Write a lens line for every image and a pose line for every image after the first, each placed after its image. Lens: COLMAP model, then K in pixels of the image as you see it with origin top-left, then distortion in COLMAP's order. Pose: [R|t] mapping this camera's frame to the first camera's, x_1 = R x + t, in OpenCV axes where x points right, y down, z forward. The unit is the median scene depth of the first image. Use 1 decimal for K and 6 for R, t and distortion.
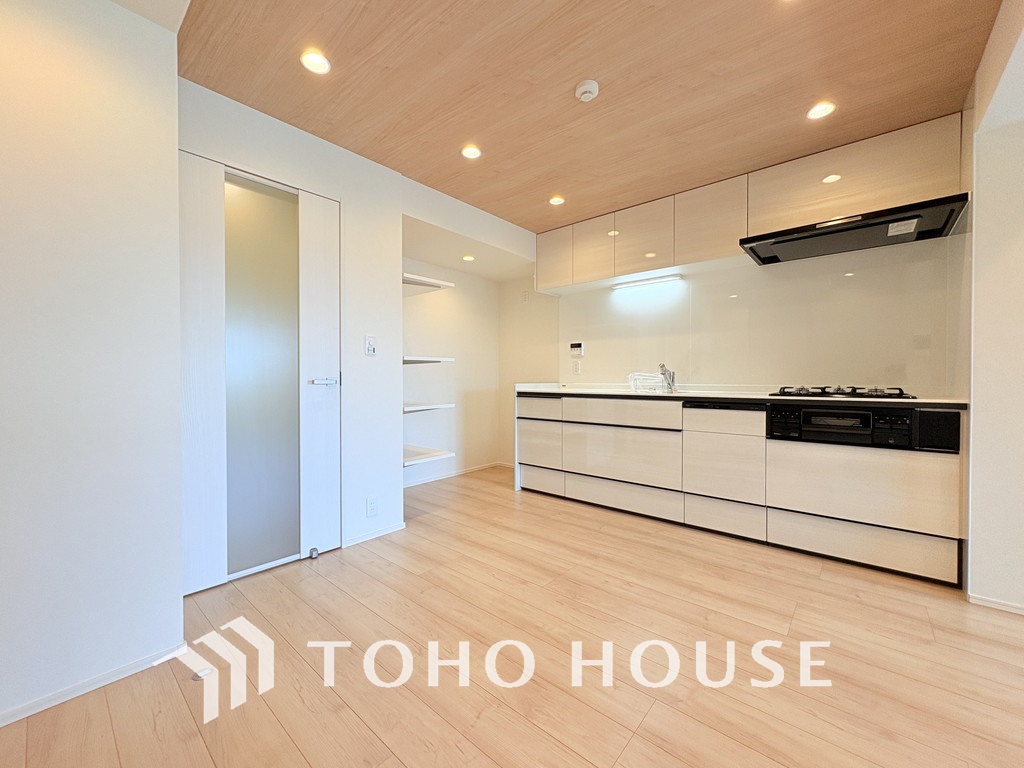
lens RADIAL K [[408.0, 0, 510.5], [0, 408.0, 381.5], [0, 0, 1]] dist [0.000578, -0.000020]
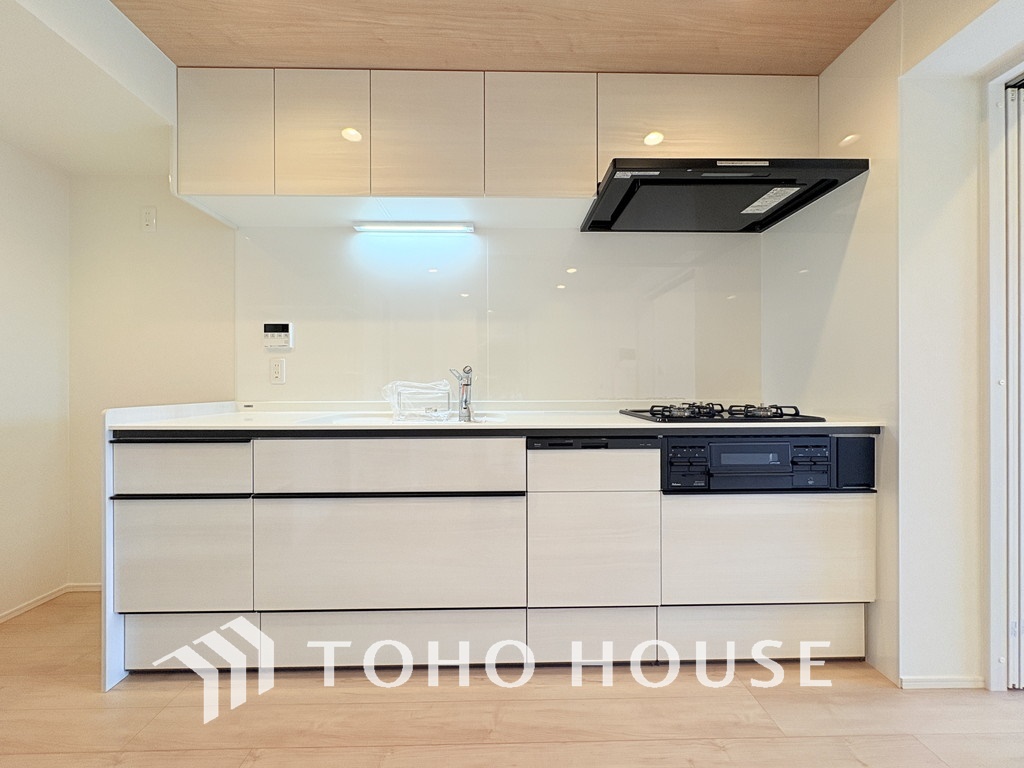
lens RADIAL K [[408.0, 0, 510.2], [0, 408.0, 383.6], [0, 0, 1]] dist [0.000578, -0.000020]
pose [[0.741498, -0.001882, 0.670952, 0.049810], [0.006544, 0.999969, -0.004427, -0.020048], [-0.670923, 0.007673, 0.741488, 0.625774]]
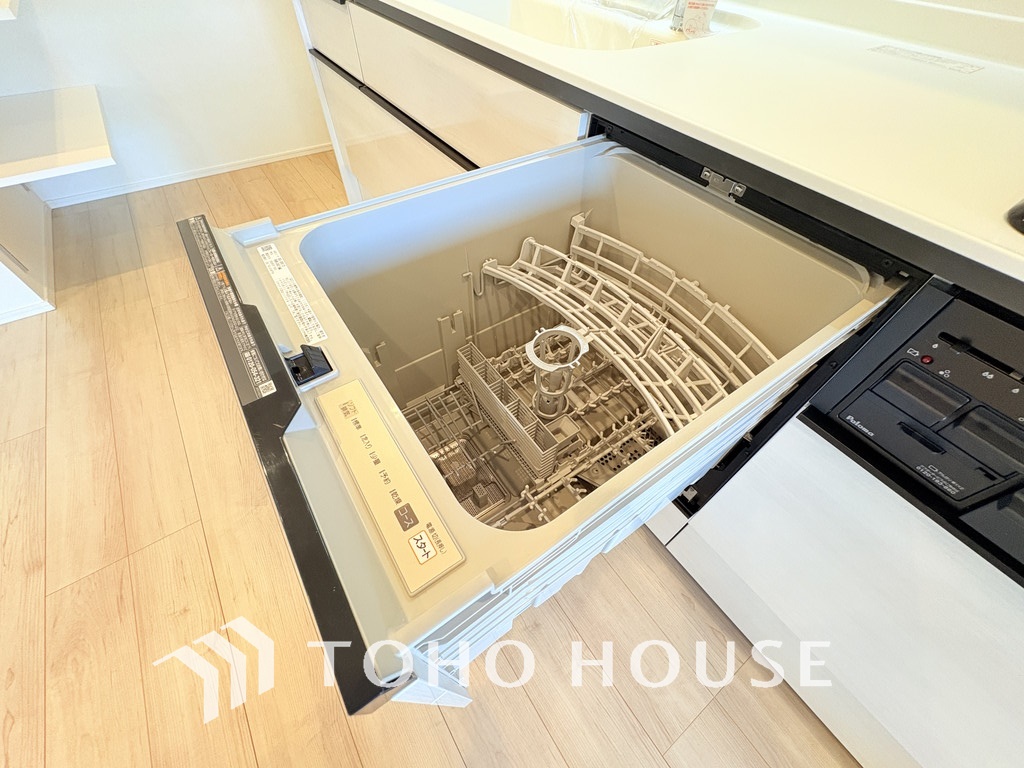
lens RADIAL K [[408.0, 0, 514.9], [0, 408.0, 380.8], [0, 0, 1]] dist [0.000578, -0.000020]
pose [[0.971440, 0.205841, -0.118045, 0.441346], [-0.041137, 0.636040, 0.770559, -0.034630], [0.233694, -0.743695, 0.626342, 0.728987]]
